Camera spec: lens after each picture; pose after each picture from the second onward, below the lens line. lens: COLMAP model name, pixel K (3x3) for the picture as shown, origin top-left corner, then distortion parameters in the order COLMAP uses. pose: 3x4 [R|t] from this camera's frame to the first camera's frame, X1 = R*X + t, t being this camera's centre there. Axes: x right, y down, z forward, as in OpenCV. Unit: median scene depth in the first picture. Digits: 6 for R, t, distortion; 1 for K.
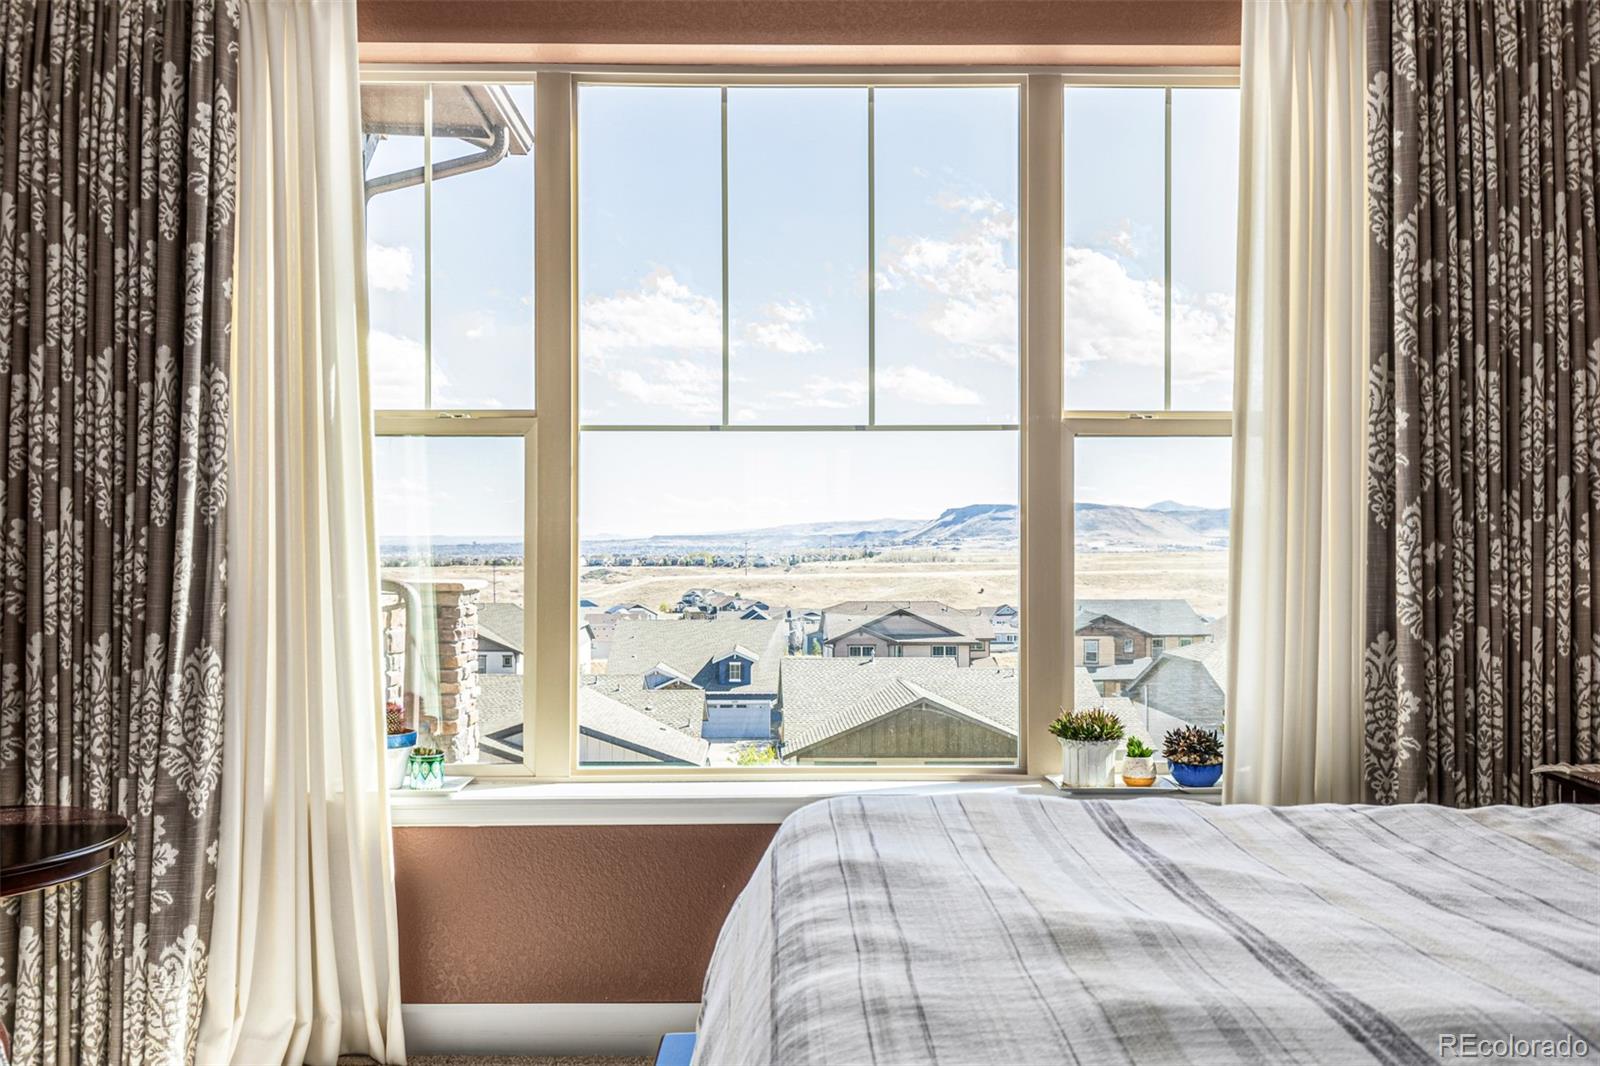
lens RADIAL K [[1329.0, 0, 789.2], [0, 1329.0, 529.3], [0, 0, 1]] dist [0.019653, -0.019693]
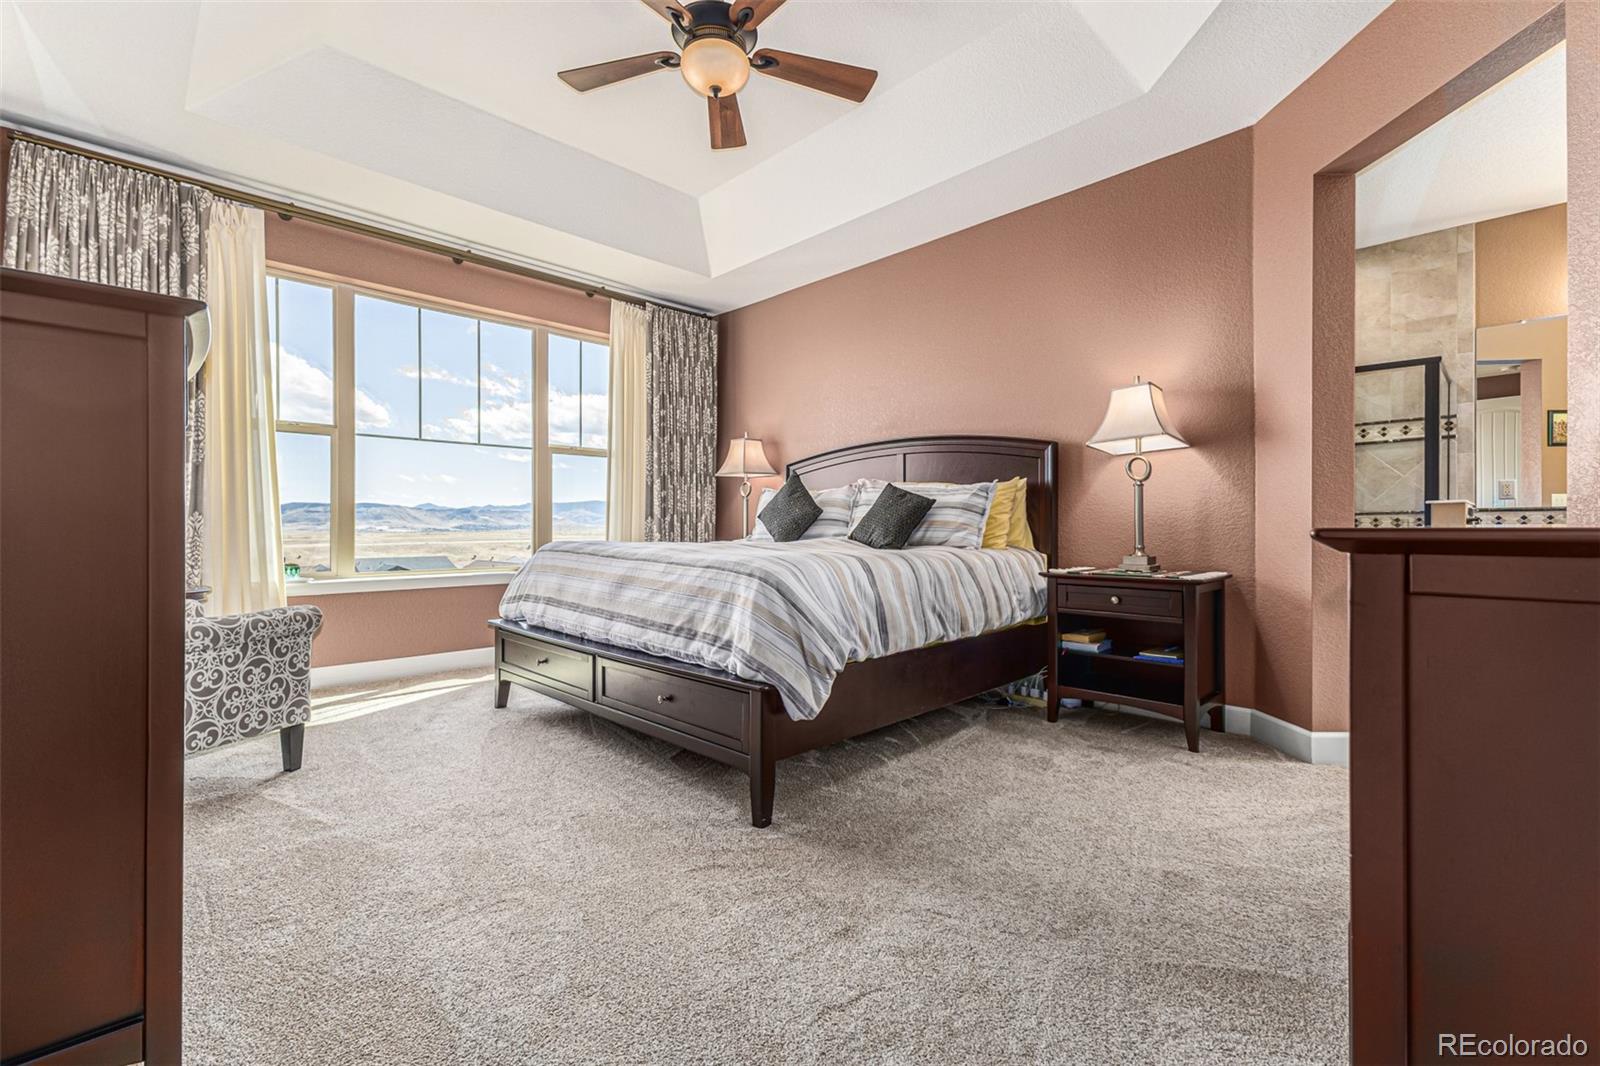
lens RADIAL K [[700.7, 0, 808.8], [0, 700.7, 523.9], [0, 0, 1]] dist [0.017894, -0.003067]
pose [[0.712153, 0.003333, 0.702017, -0.531382], [-0.006198, 0.999980, 0.001540, 0.091312], [-0.701997, -0.005447, 0.712159, -0.572248]]
